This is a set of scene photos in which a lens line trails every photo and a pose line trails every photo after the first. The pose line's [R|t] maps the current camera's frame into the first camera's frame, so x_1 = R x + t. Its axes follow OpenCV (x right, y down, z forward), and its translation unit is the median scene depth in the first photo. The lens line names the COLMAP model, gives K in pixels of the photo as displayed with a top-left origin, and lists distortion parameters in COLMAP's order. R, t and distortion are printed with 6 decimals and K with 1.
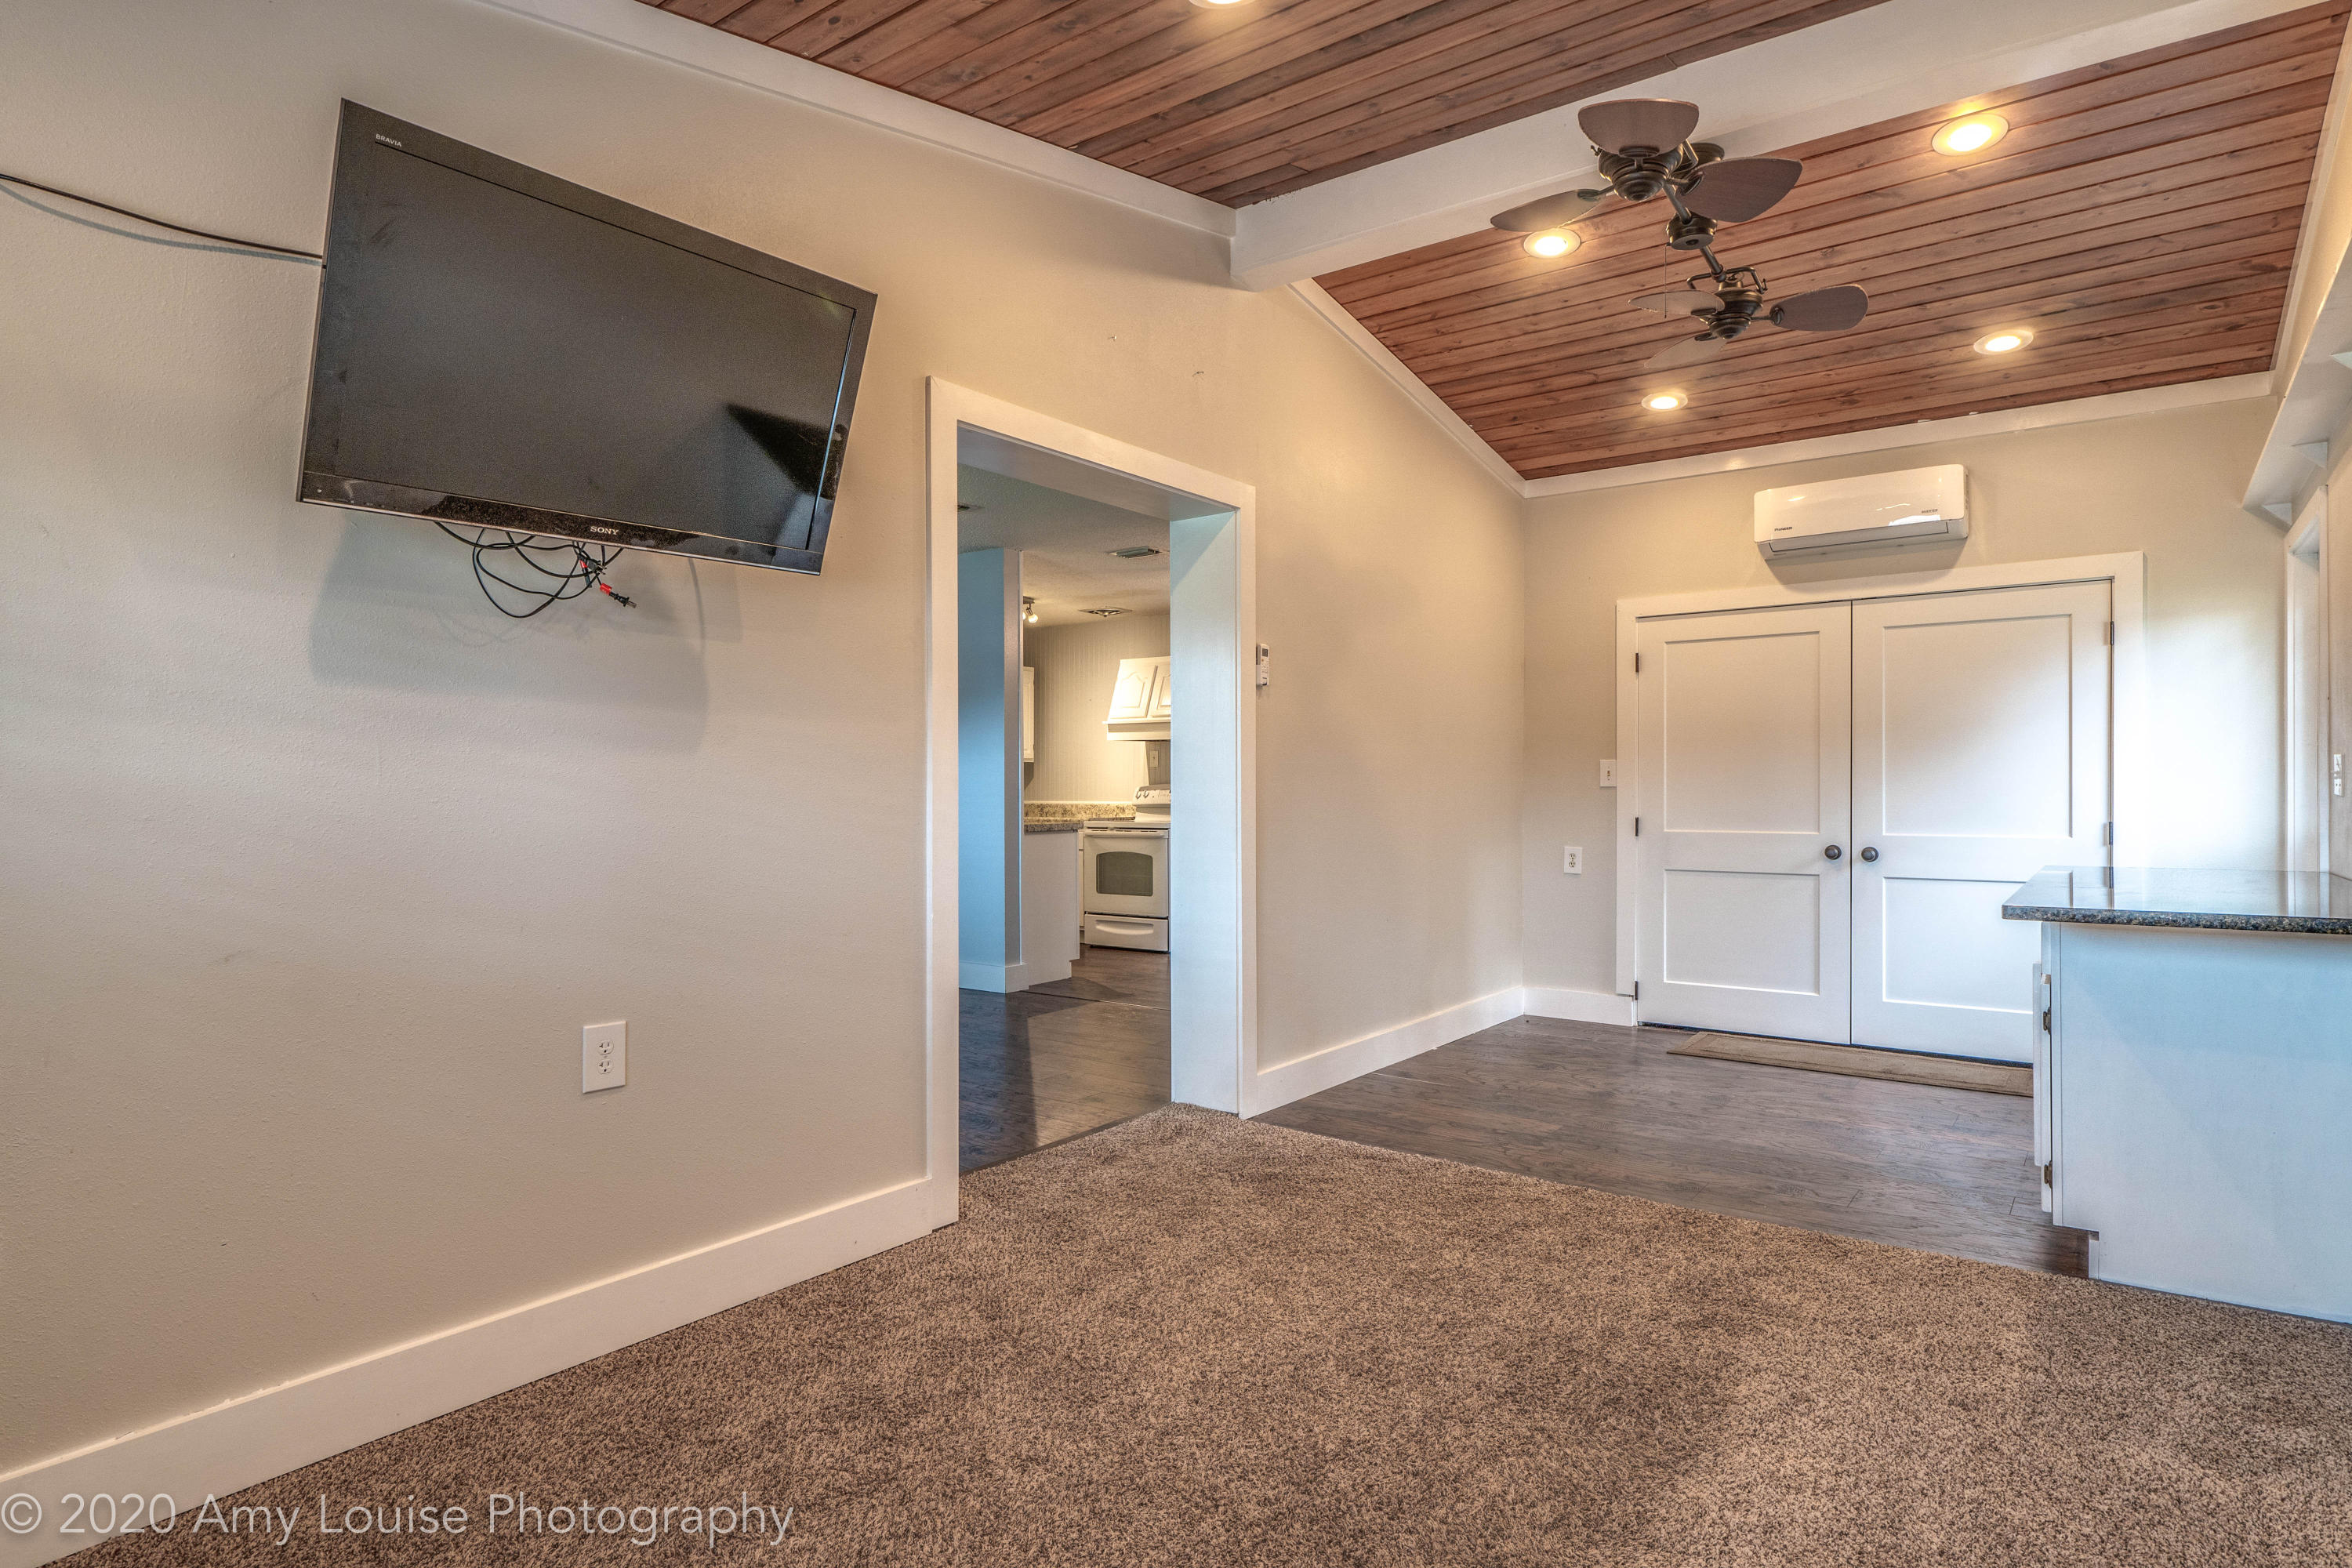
lens RADIAL K [[1275.2, 0, 1173.2], [0, 1275.2, 803.3], [0, 0, 1]] dist [-0.004324, -0.000359]
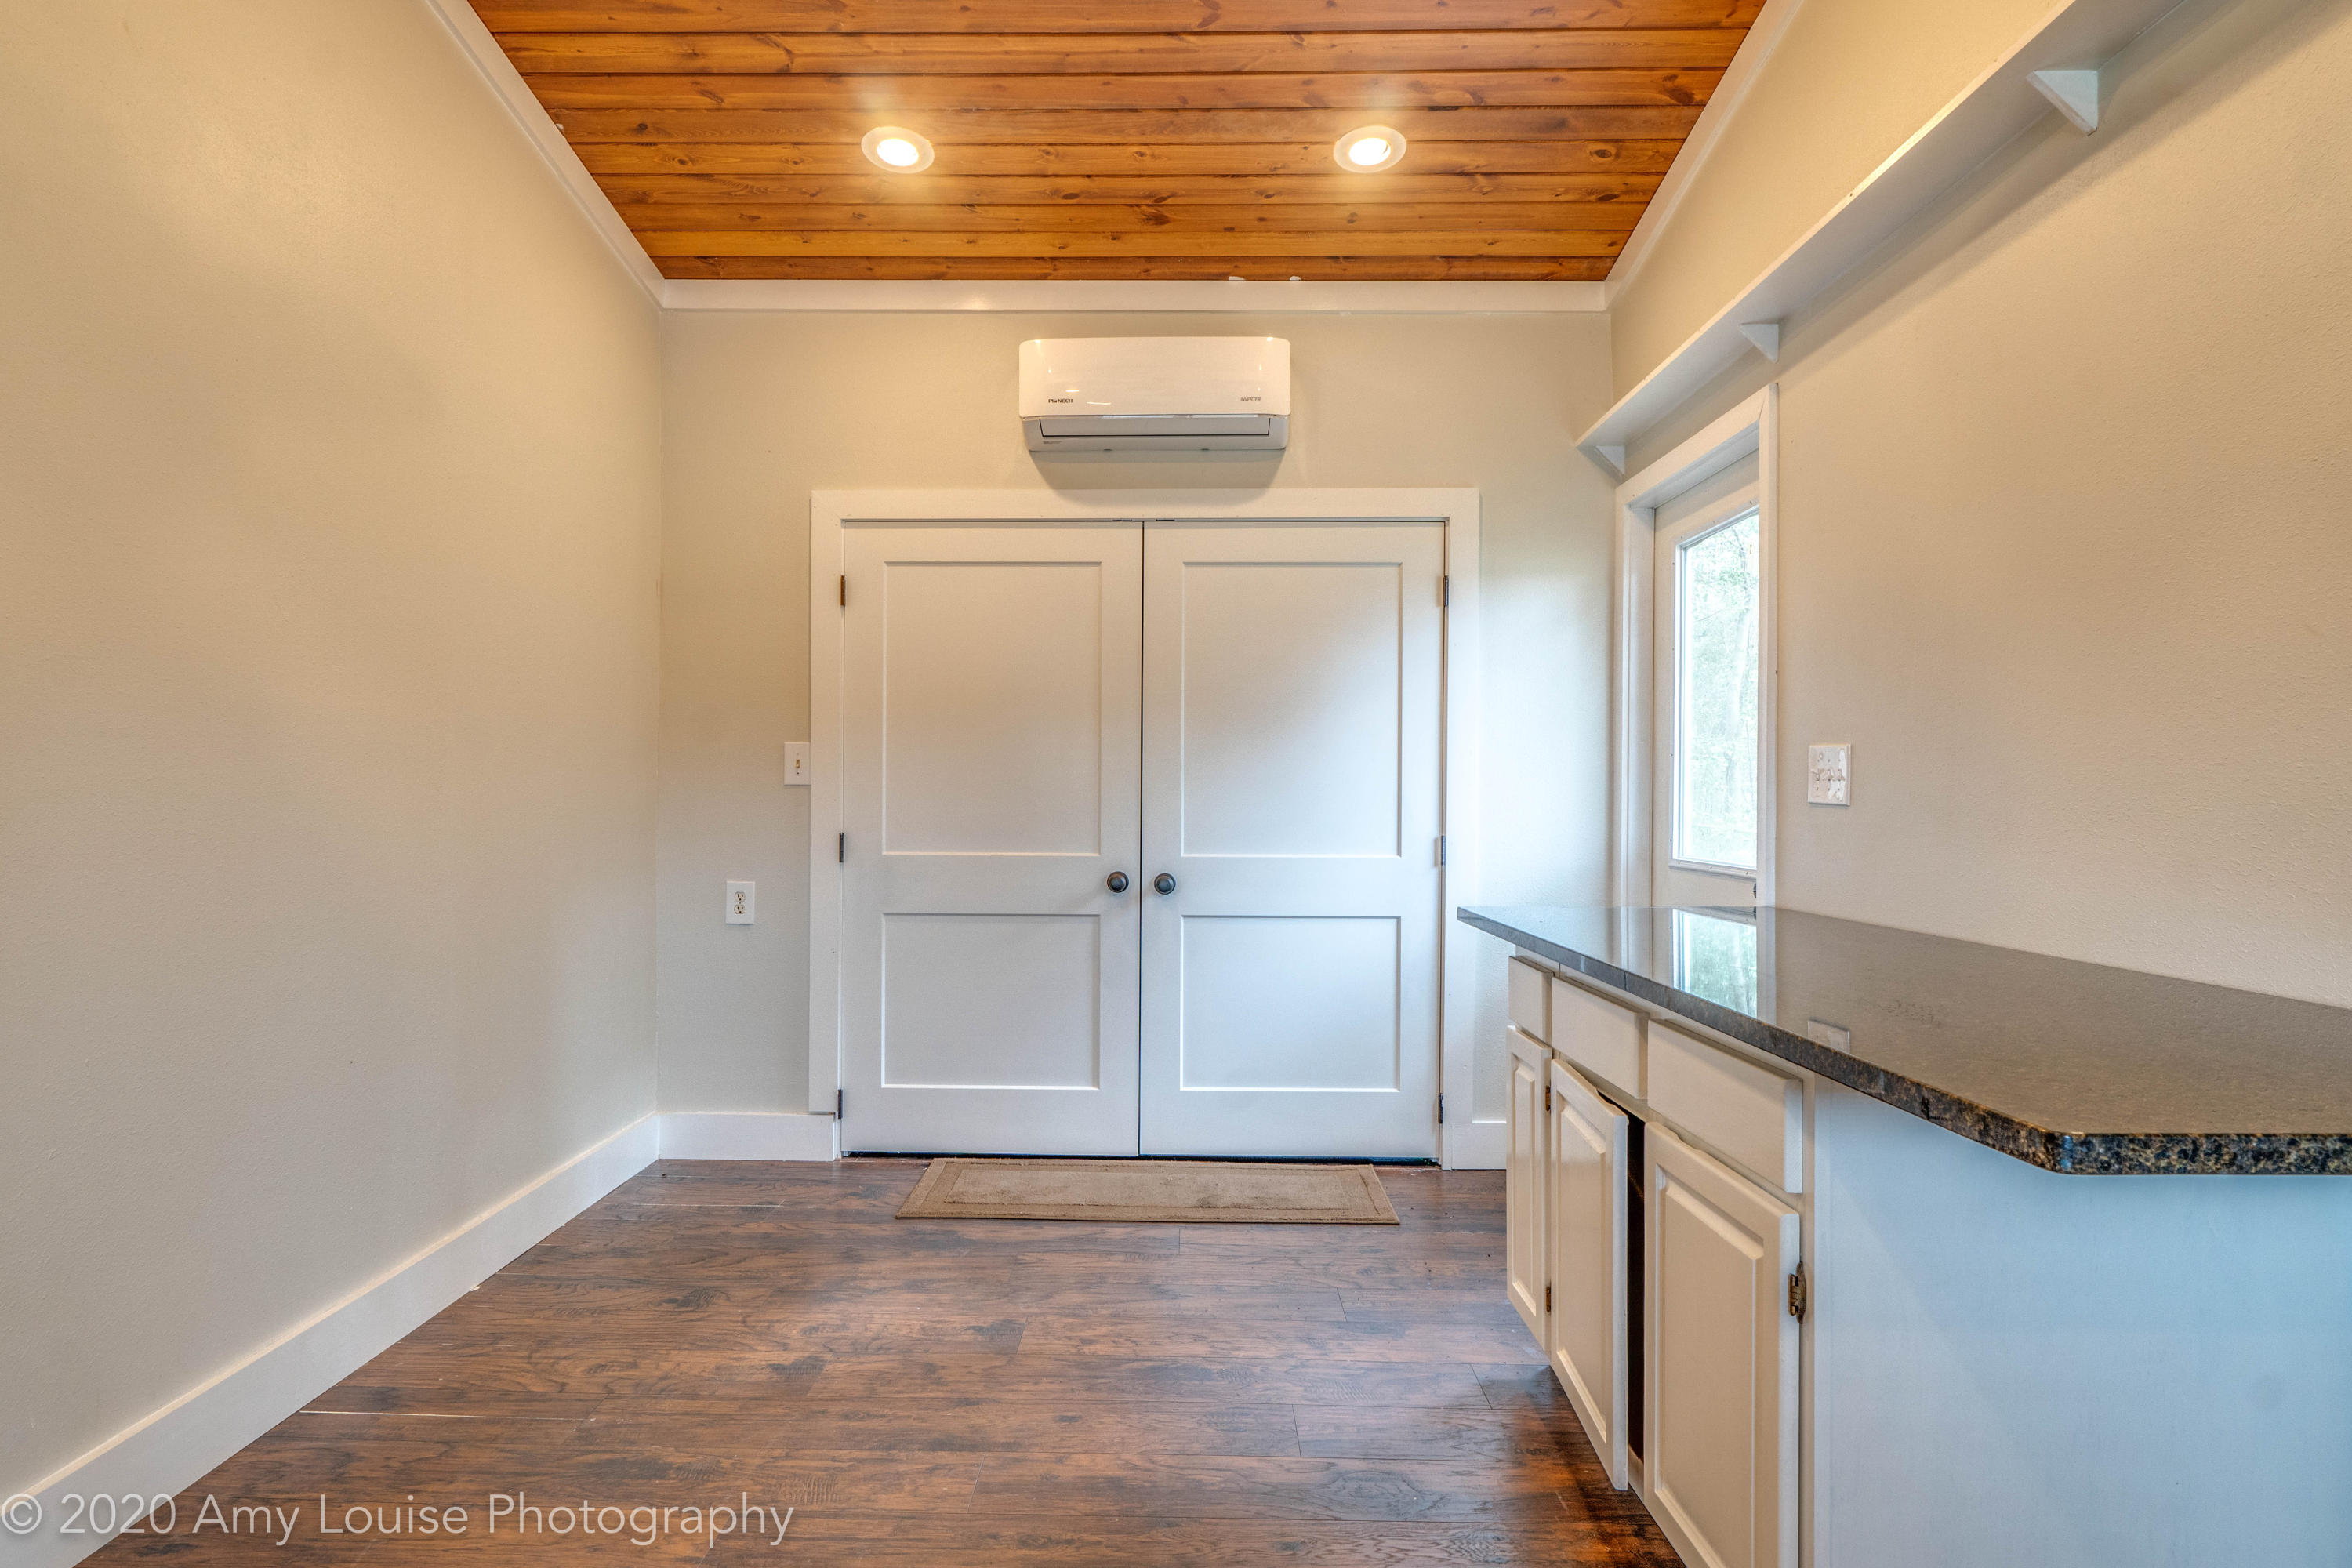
lens RADIAL K [[1314.6, 0, 1167.4], [0, 1314.6, 795.4], [0, 0, 1]] dist [-0.005543, -0.000641]
pose [[0.810199, 0.004898, 0.586134, 0.120154], [-0.001141, 0.999976, -0.006779, -0.003956], [-0.586153, 0.004823, 0.810186, 0.404560]]
